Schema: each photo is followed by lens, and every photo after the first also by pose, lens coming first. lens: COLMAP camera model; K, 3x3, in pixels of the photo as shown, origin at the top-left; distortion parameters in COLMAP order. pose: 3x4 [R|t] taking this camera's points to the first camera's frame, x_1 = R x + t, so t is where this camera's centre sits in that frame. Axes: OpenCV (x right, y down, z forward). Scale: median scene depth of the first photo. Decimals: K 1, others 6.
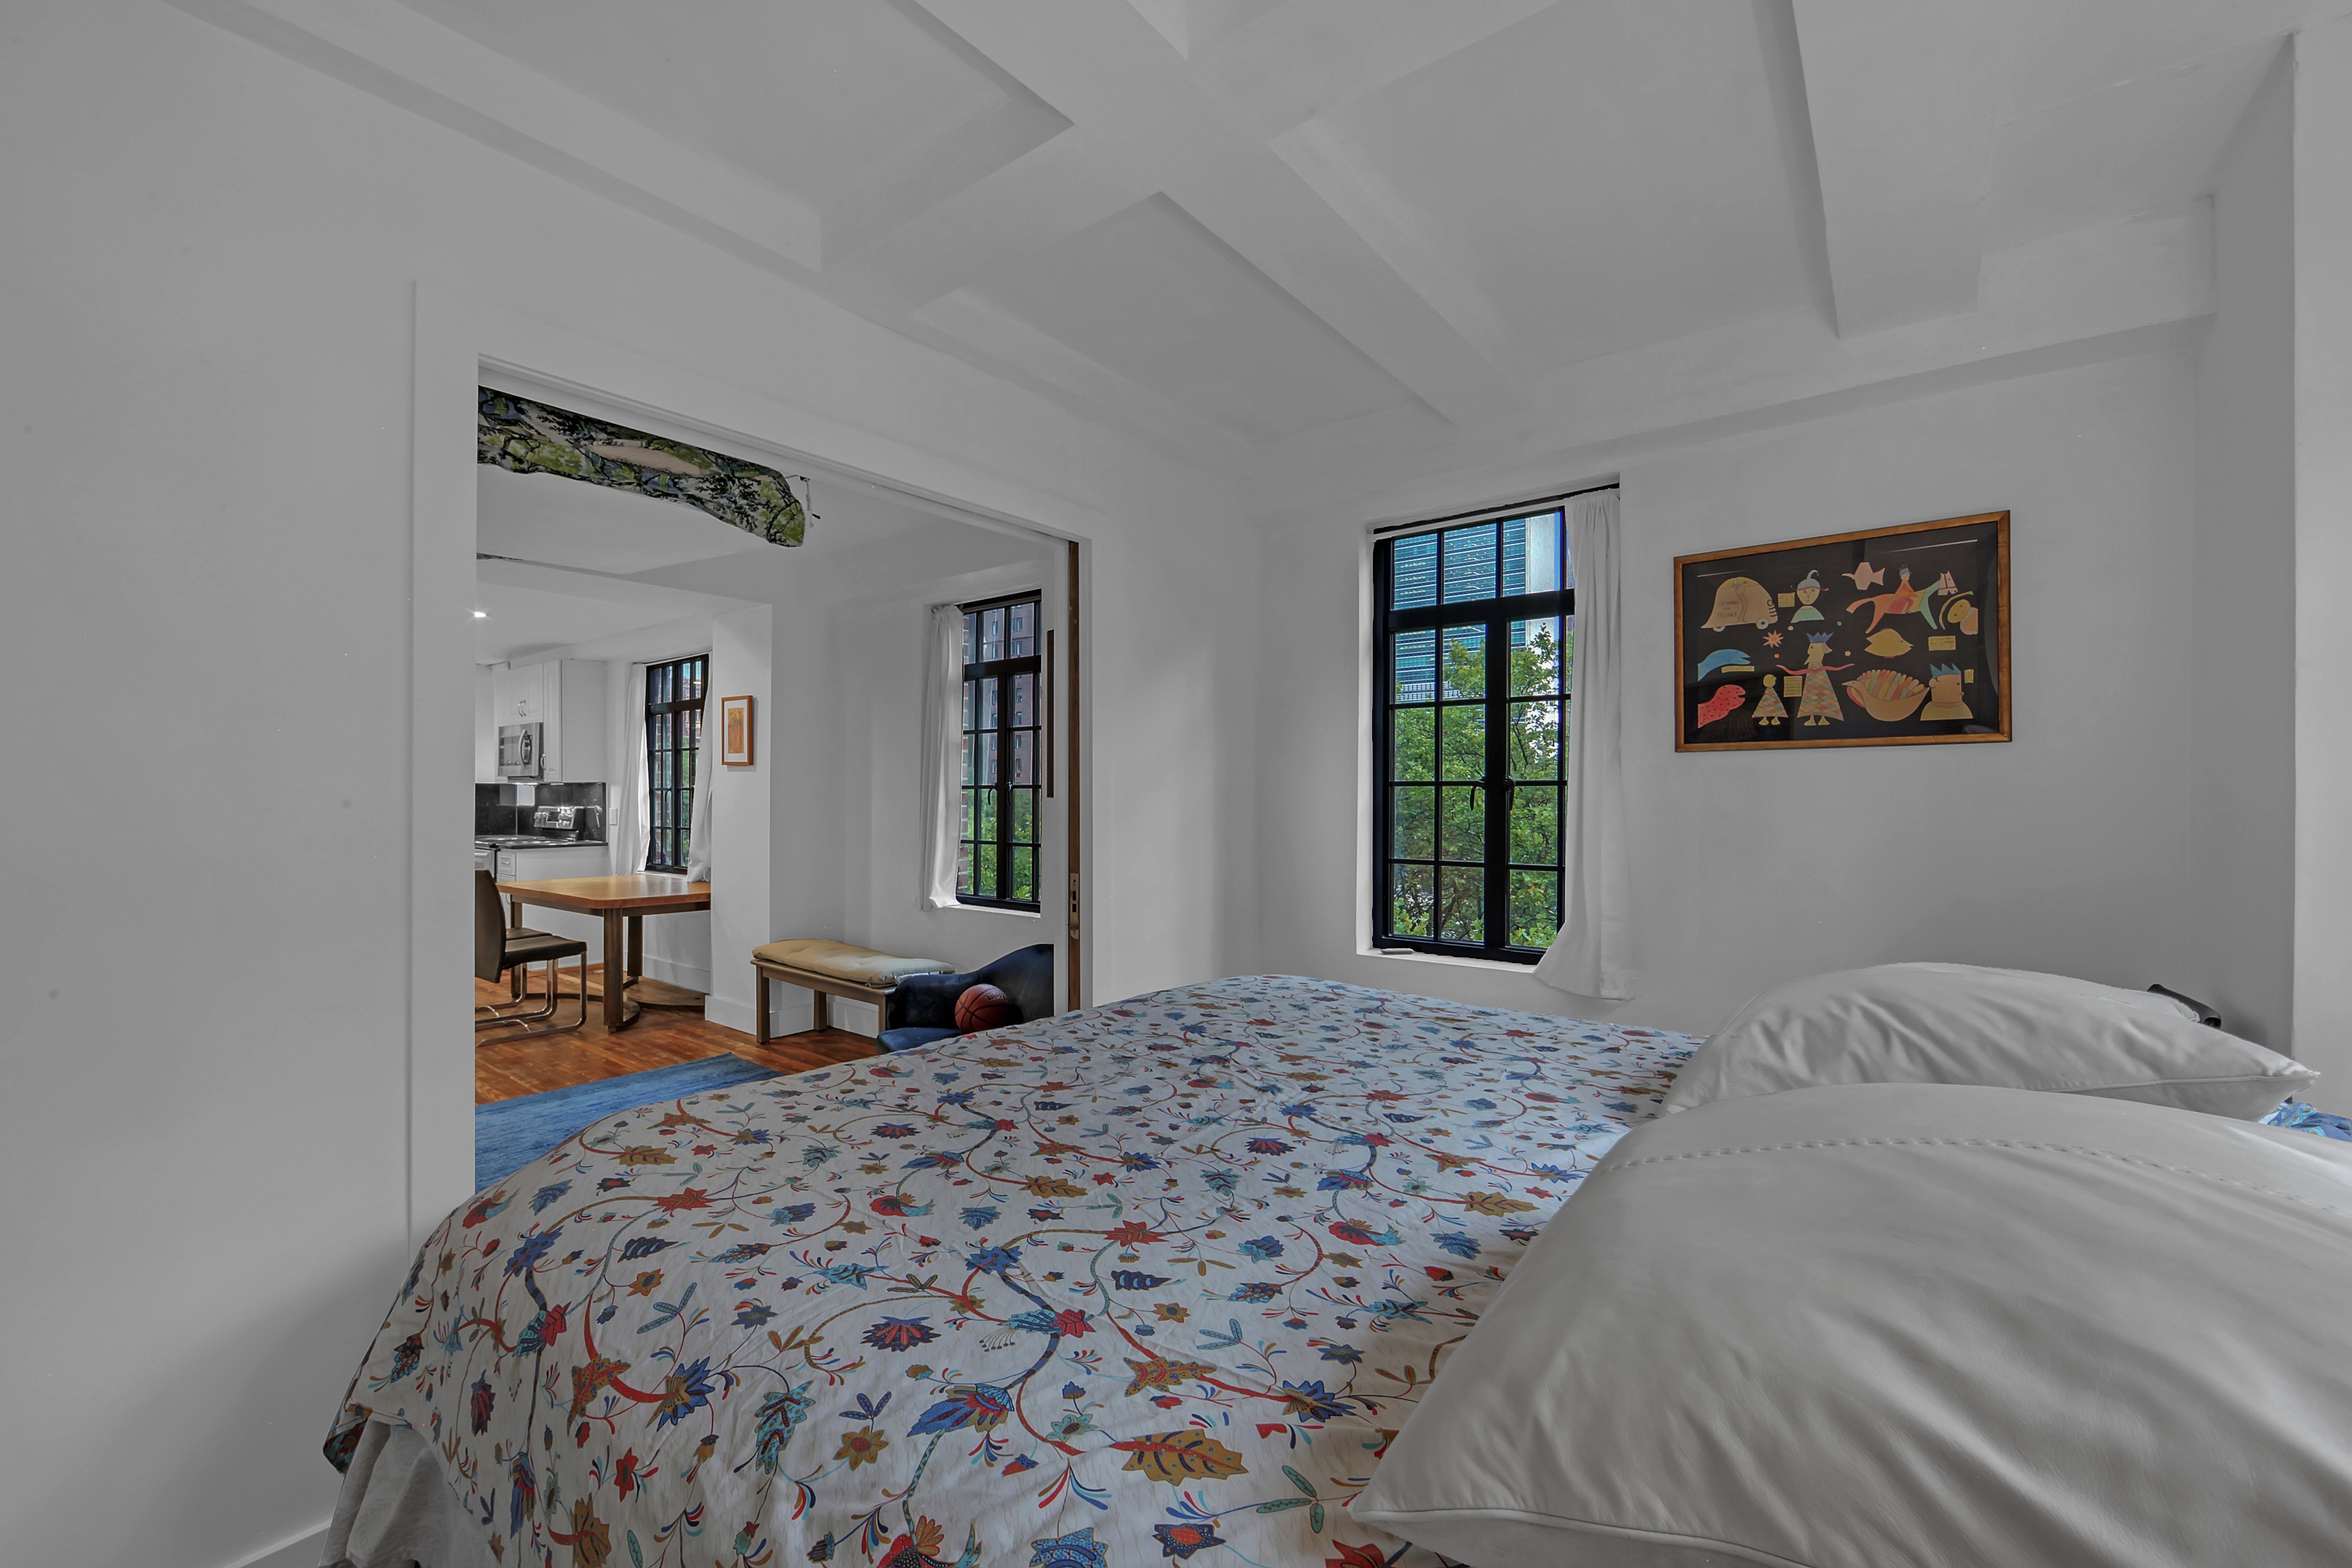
lens RADIAL K [[960.2, 0, 1106.0], [0, 960.2, 790.3], [0, 0, 1]] dist [-0.002097, 0.000750]
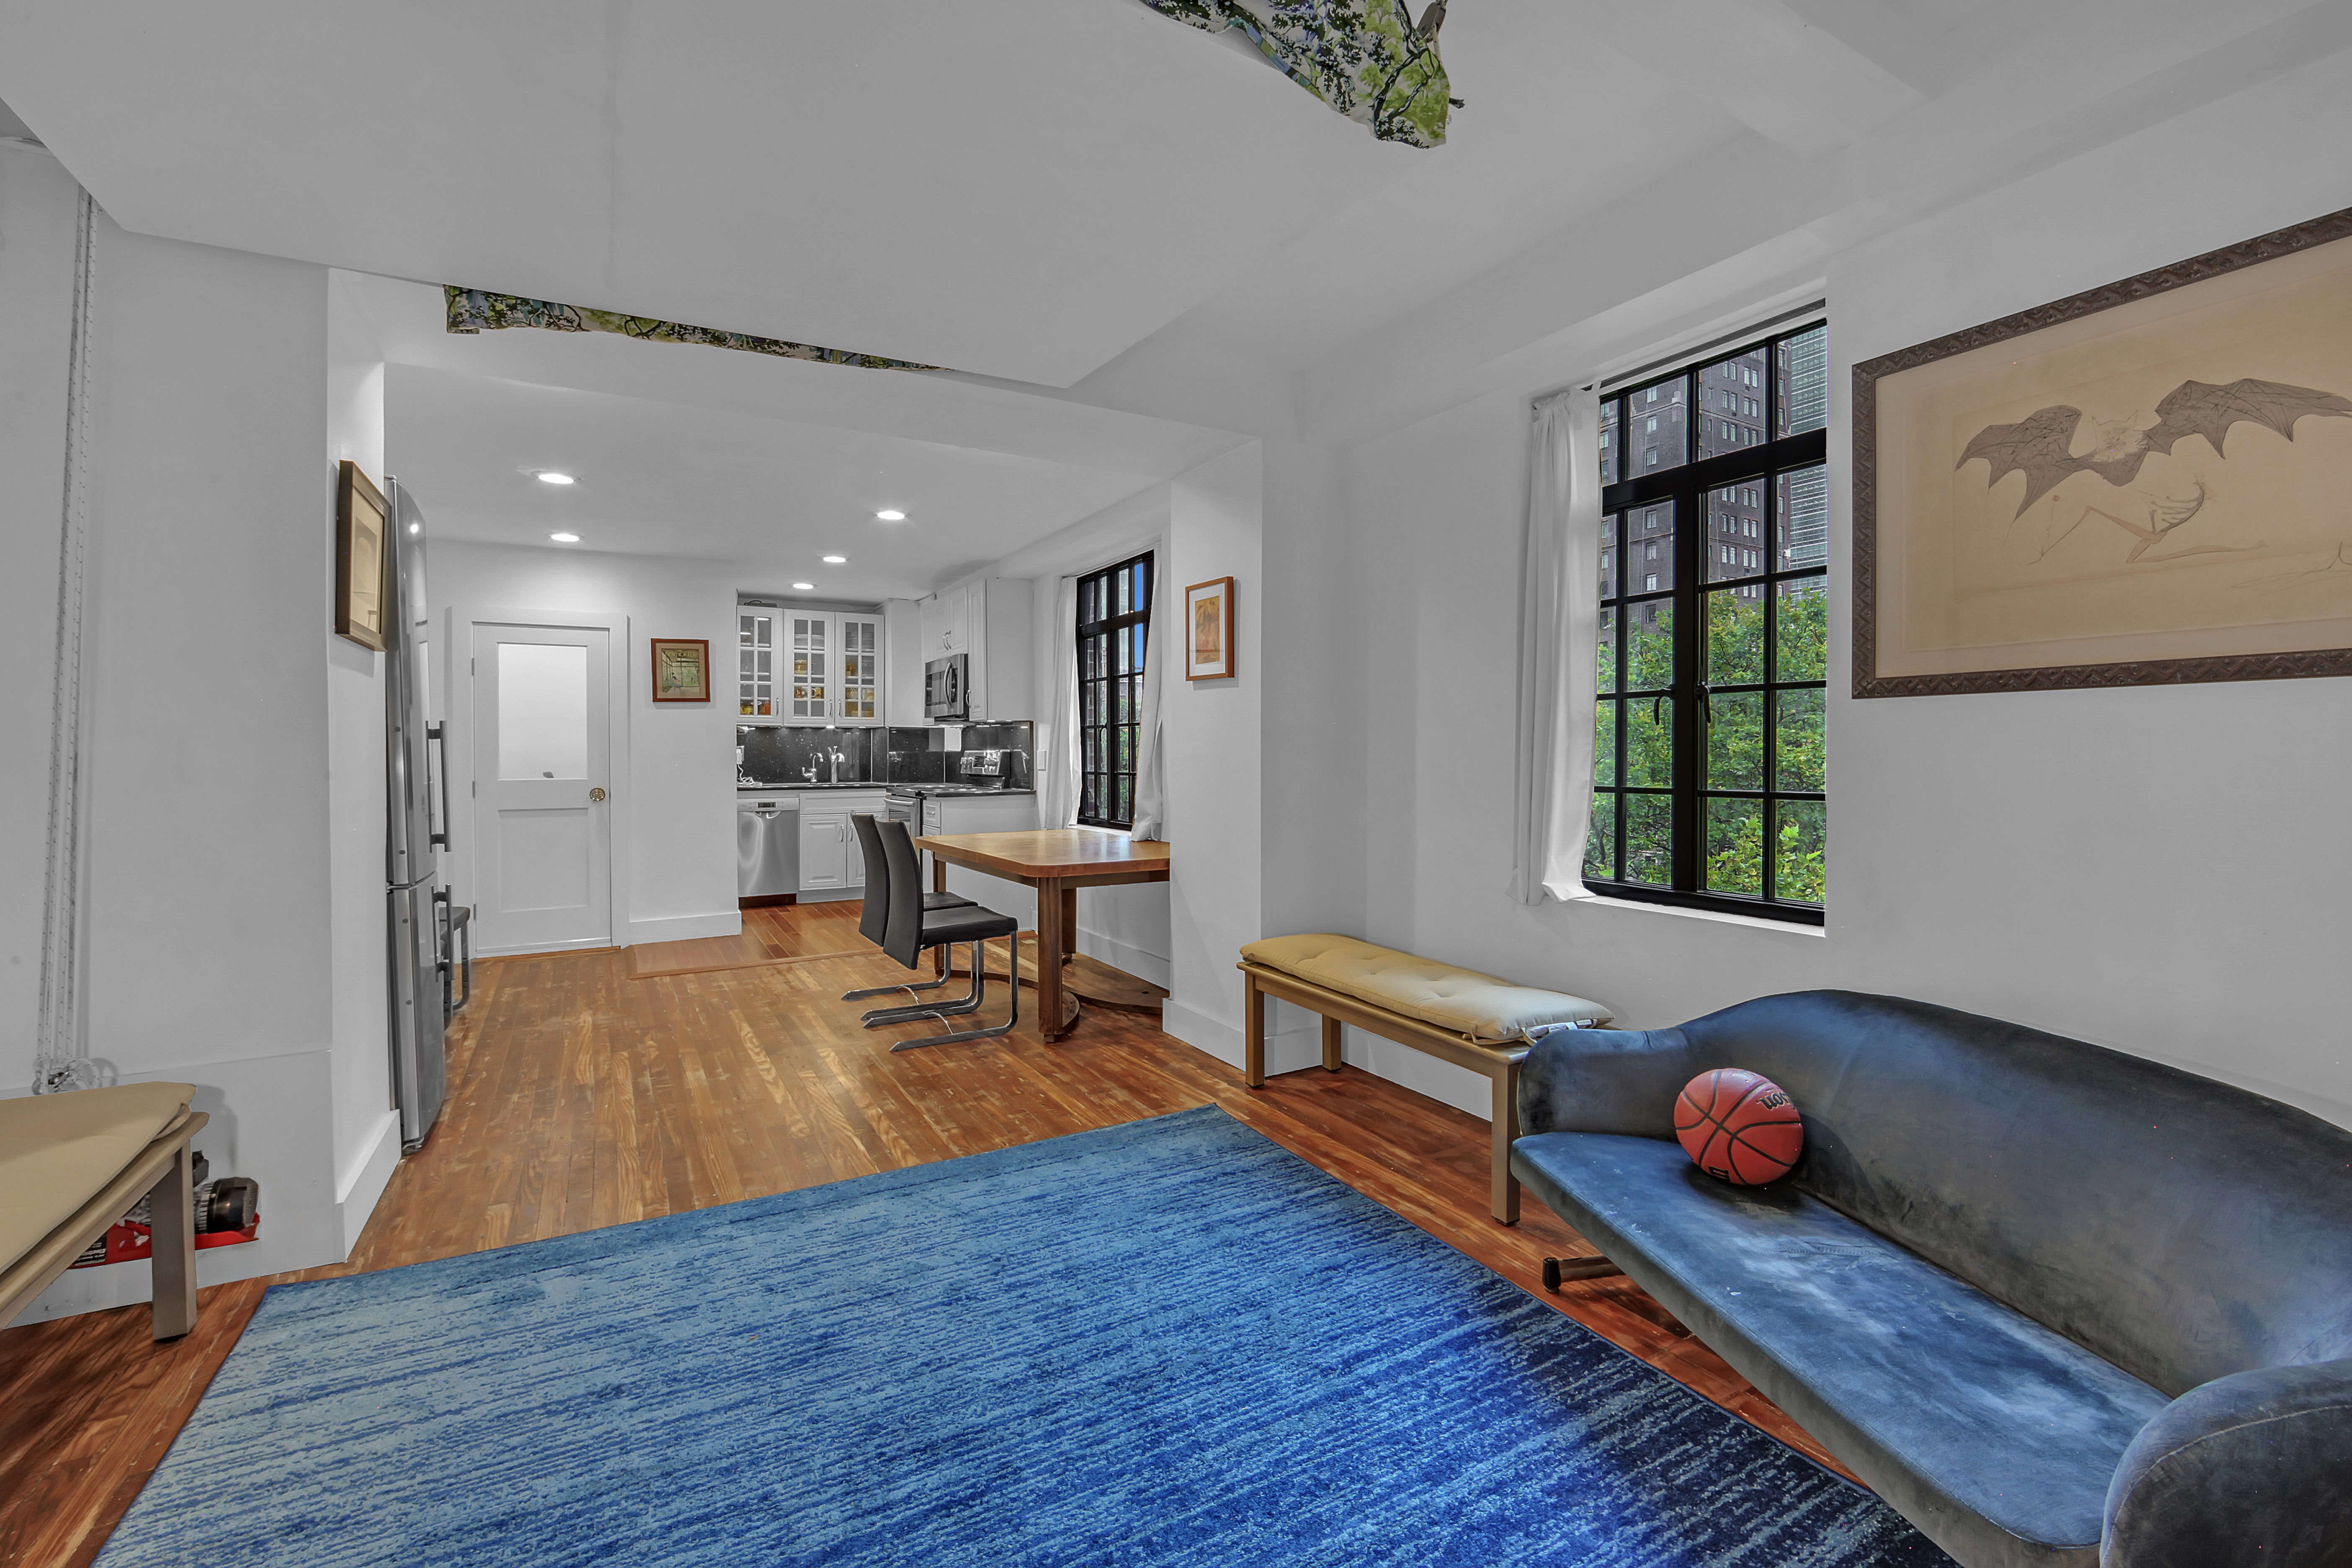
lens RADIAL K [[960.2, 0, 1203.1], [0, 960.2, 751.0], [0, 0, 1]] dist [-0.002097, 0.000750]
pose [[0.956608, -0.003112, -0.291362, -0.186950], [0.004387, 0.999983, 0.003722, 0.024132], [0.291345, -0.004839, 0.956606, 0.330924]]
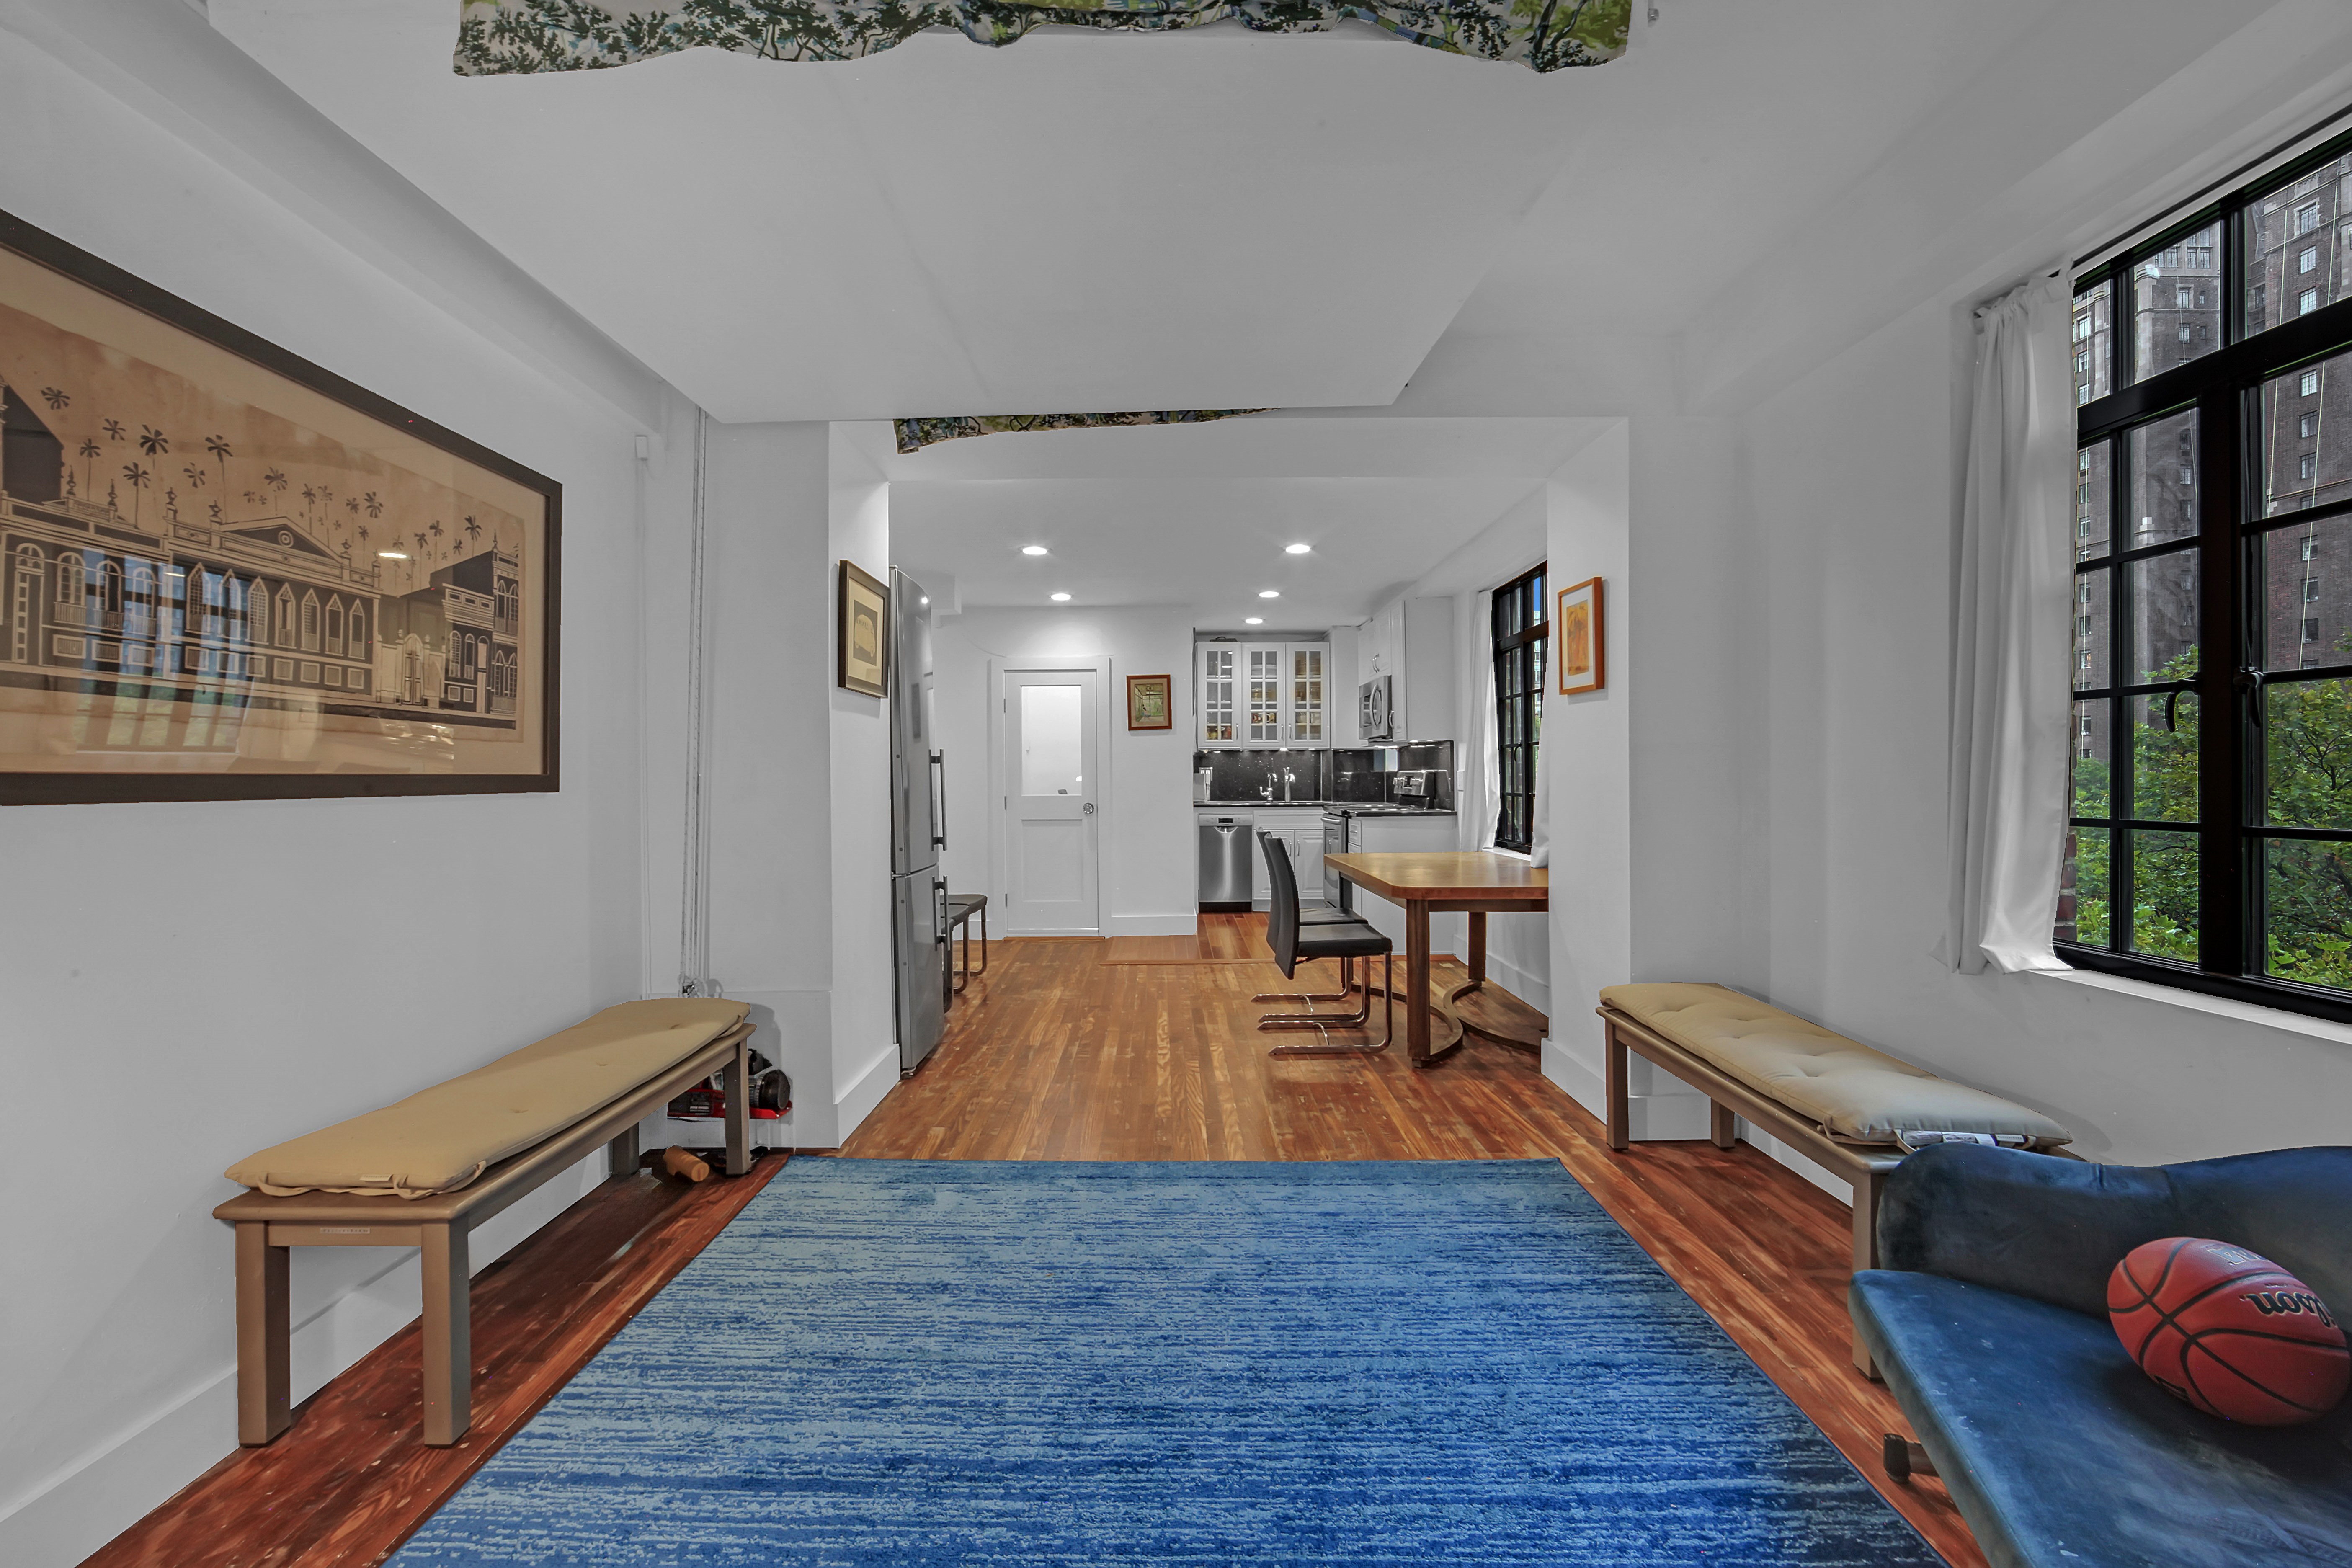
lens RADIAL K [[960.2, 0, 1209.1], [0, 960.2, 767.3], [0, 0, 1]] dist [-0.002097, 0.000750]
pose [[0.694954, -0.008397, -0.719005, -0.098674], [0.008515, 0.999958, -0.003448, 0.024526], [0.719004, -0.003726, 0.694996, 0.385215]]
